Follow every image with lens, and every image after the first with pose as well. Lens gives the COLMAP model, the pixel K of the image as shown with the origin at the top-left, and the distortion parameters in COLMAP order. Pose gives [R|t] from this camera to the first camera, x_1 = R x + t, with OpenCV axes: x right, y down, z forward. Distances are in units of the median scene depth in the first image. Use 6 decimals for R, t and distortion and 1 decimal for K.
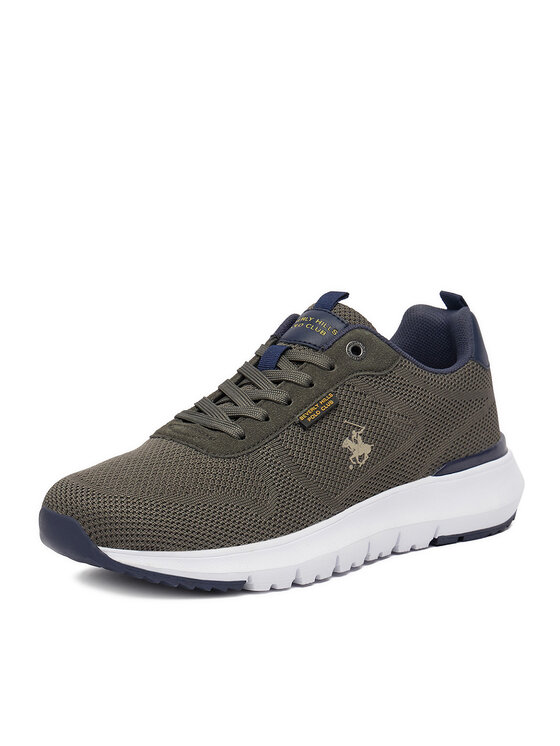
lens RADIAL K [[1857.2, 0, 280.4], [0, 1857.2, 373.6], [0, 0, 1]] dist [-0.067396, 0.000000]
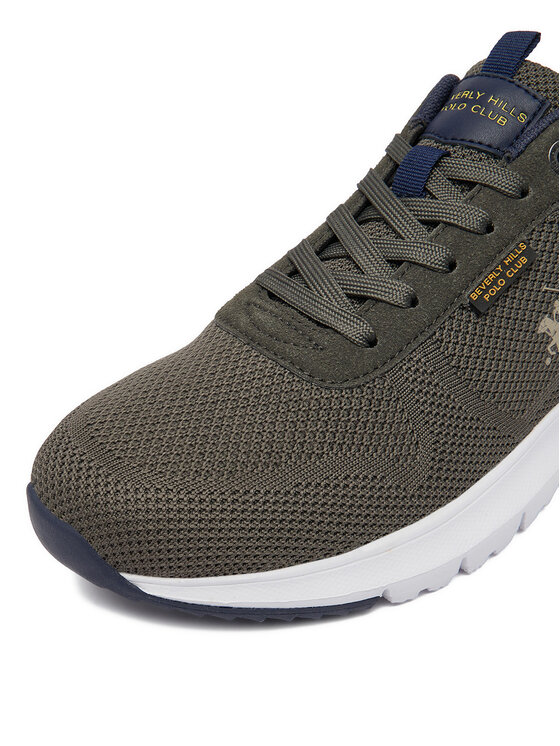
lens RADIAL K [[931.6, 0, 275.2], [0, 931.6, 372.4], [0, 0, 1]] dist [-0.015557, 0.000000]
pose [[0.997356, -0.005434, -0.072472, -0.028715], [0.033437, 0.919699, 0.391198, -0.067885], [0.064527, -0.392587, 0.917449, 0.715592]]
